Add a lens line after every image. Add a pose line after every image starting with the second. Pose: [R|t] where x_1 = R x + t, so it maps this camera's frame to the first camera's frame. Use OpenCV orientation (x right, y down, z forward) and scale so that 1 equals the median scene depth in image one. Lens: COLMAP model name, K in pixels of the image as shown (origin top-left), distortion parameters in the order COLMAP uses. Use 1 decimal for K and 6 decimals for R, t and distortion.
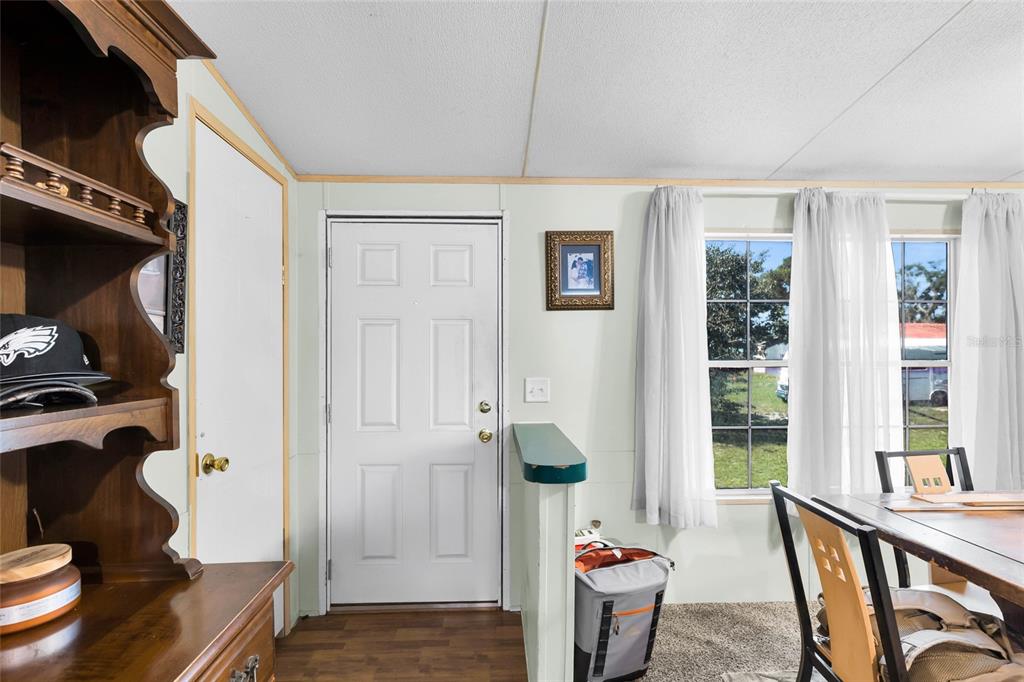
lens RADIAL K [[462.0, 0, 506.4], [0, 462.0, 355.1], [0, 0, 1]] dist [0.002367, 0.000190]
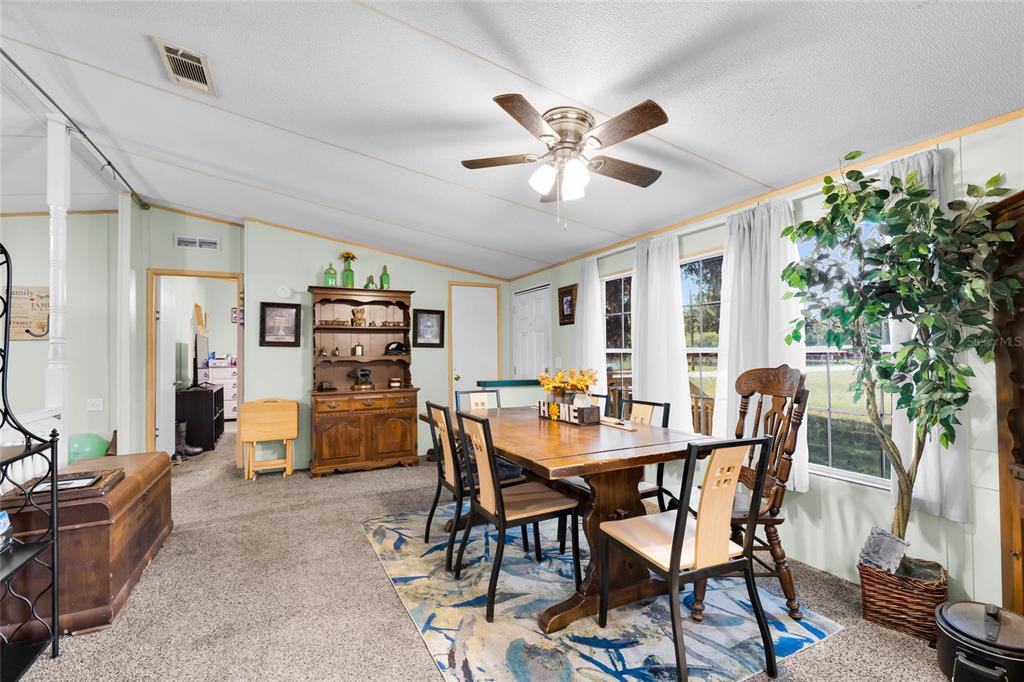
lens RADIAL K [[462.0, 0, 506.4], [0, 462.0, 355.1], [0, 0, 1]] dist [0.002367, 0.000190]
pose [[0.407278, -0.004055, -0.913295, 1.896361], [0.006425, 0.999978, -0.001575, 0.036889], [0.913282, -0.005226, 0.407295, -0.068132]]
